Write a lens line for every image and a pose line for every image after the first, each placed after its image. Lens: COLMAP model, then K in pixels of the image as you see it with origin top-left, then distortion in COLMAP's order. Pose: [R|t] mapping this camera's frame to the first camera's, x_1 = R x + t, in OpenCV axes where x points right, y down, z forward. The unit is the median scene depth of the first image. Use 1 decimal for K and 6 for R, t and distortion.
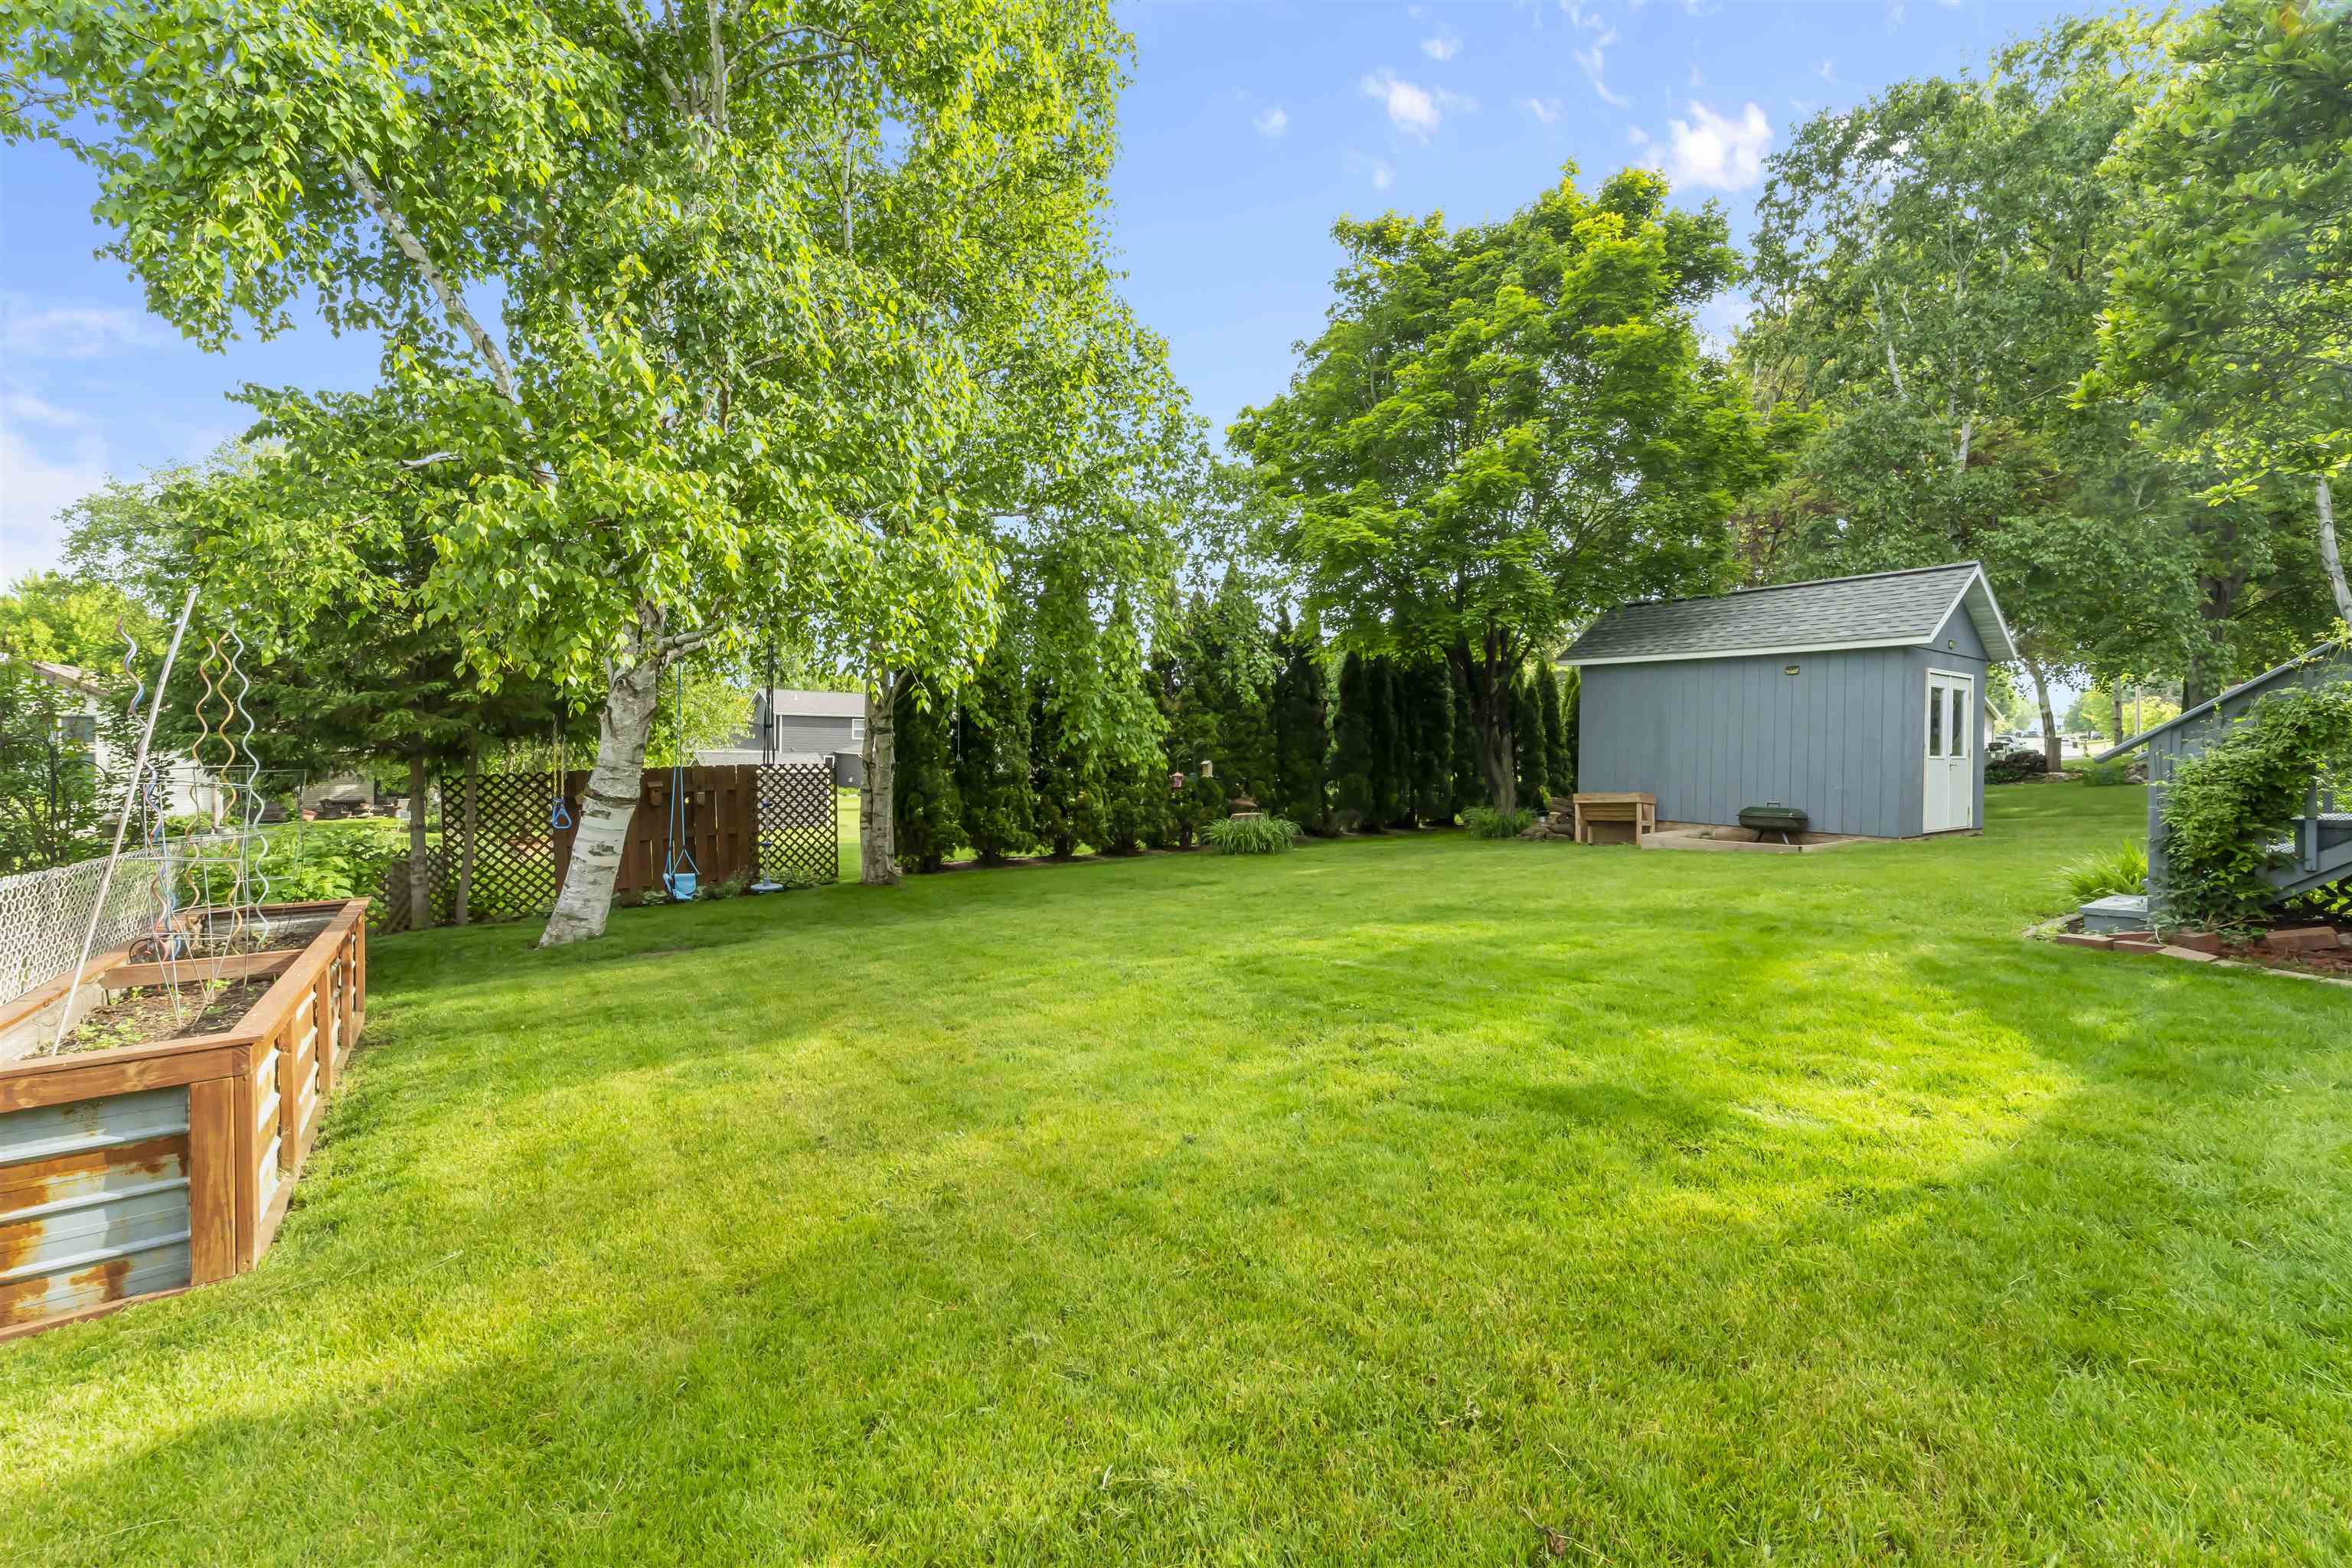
lens RADIAL K [[955.7, 0, 1181.8], [0, 955.7, 738.0], [0, 0, 1]] dist [-0.000854, -0.006995]
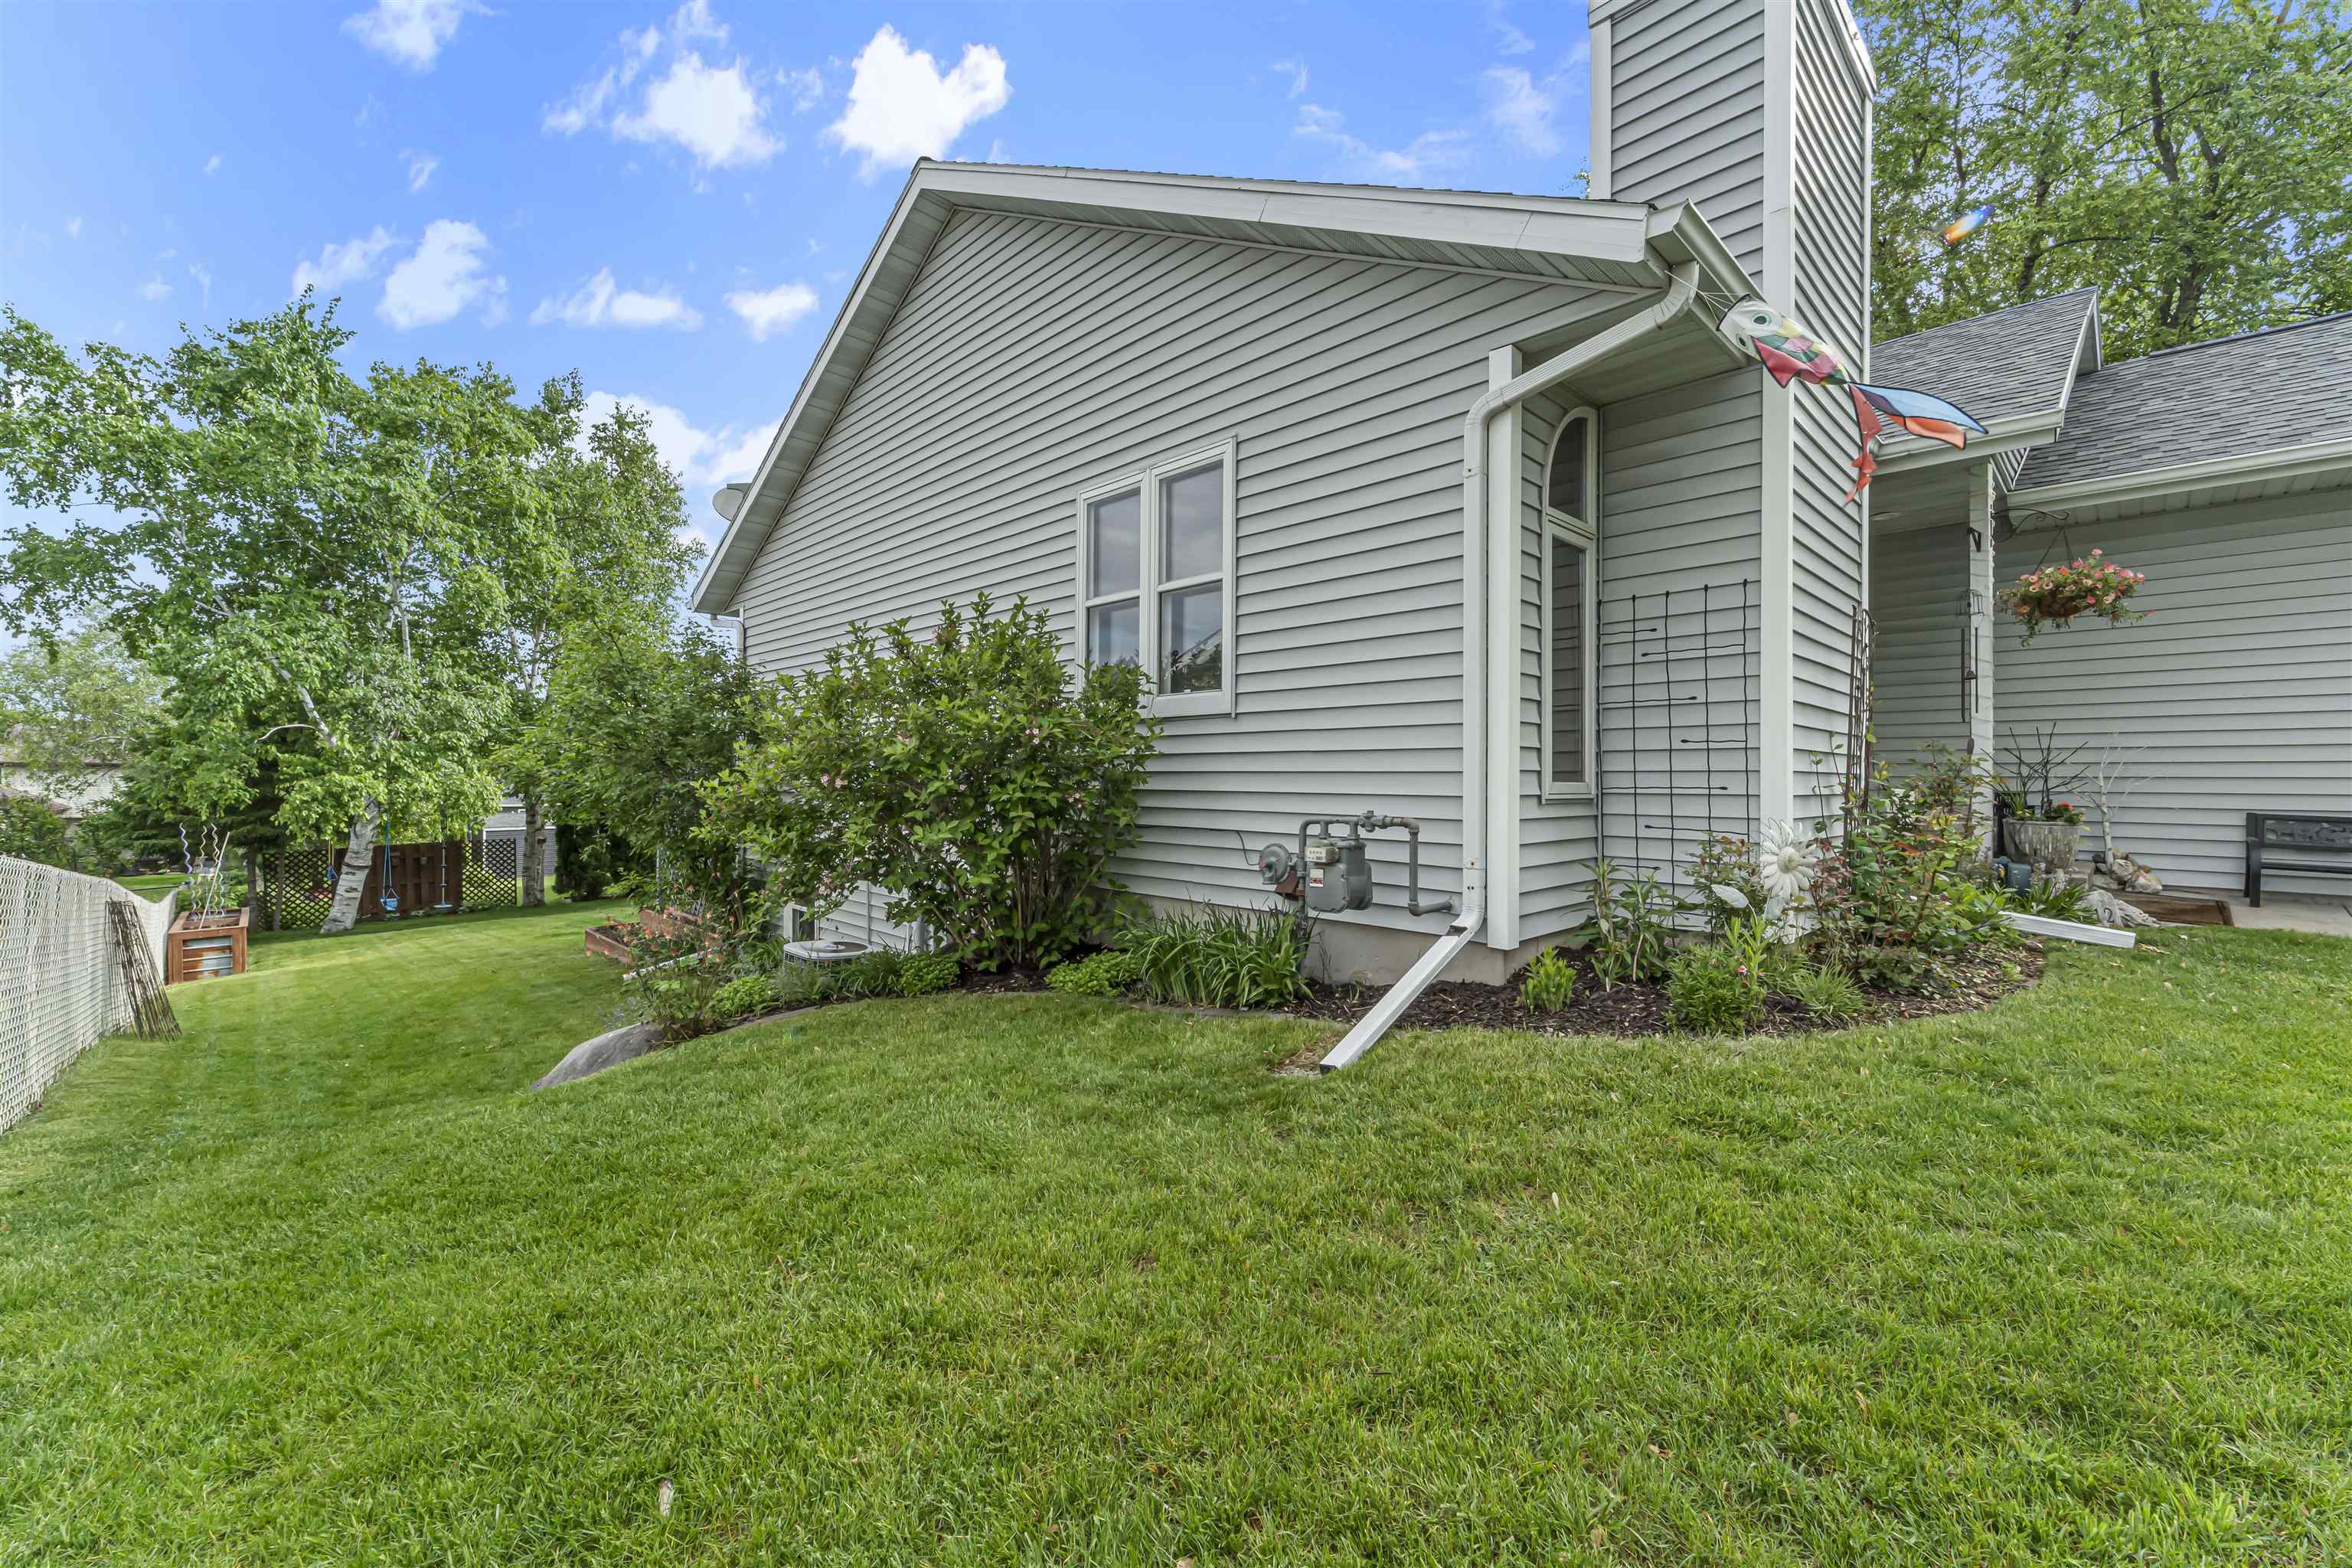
lens RADIAL K [[947.2, 0, 1170.7], [0, 947.2, 773.9], [0, 0, 1]] dist [-0.002528, -0.000413]
pose [[0.991196, -0.003822, 0.132346, 1.610981], [0.004396, 0.999982, -0.004046, -0.219058], [-0.132328, 0.004592, 0.991195, -2.324059]]
